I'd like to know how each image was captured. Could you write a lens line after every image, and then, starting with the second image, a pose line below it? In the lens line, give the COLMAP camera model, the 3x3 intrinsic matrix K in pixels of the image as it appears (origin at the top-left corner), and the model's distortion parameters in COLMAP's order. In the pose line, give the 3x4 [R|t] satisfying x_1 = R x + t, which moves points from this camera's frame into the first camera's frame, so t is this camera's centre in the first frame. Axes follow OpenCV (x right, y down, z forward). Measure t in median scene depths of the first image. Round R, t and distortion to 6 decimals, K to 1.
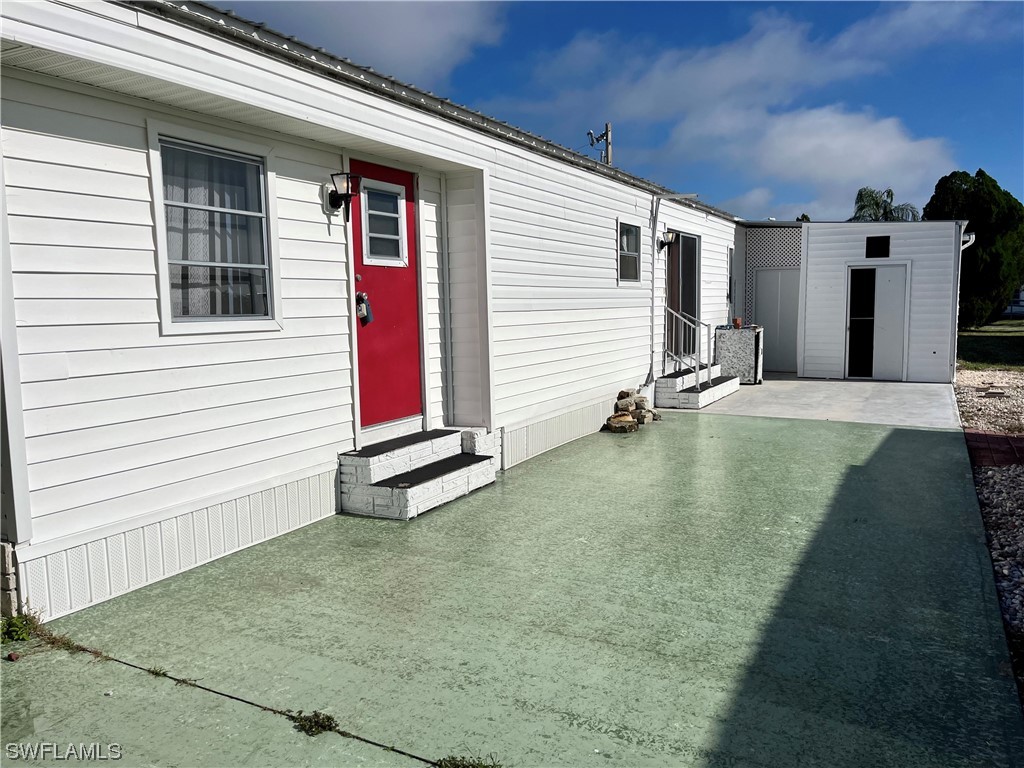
lens RADIAL K [[786.7, 0, 512.0], [0, 786.7, 384.0], [0, 0, 1]] dist [0.062774, -0.066385]
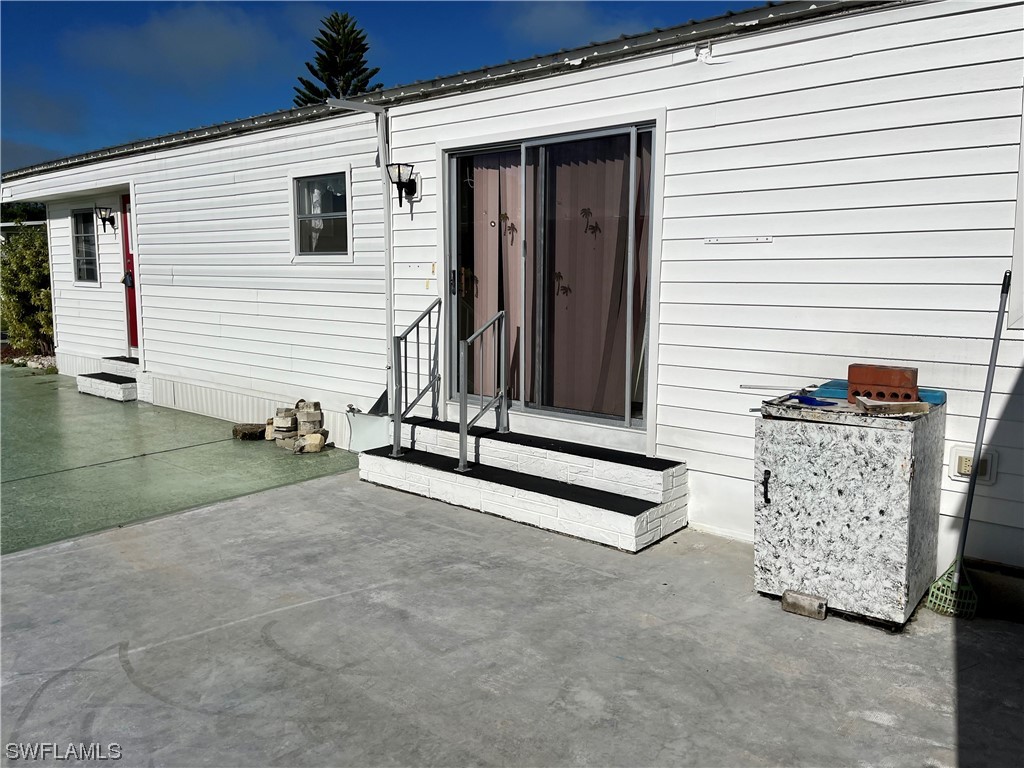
lens RADIAL K [[786.7, 0, 512.0], [0, 786.7, 384.0], [0, 0, 1]] dist [0.062774, -0.066385]
pose [[-0.216545, 0.136702, -0.966655, 0.848861], [-0.112671, 0.980033, 0.163833, -0.157668], [0.969749, 0.144391, -0.196818, 1.369779]]
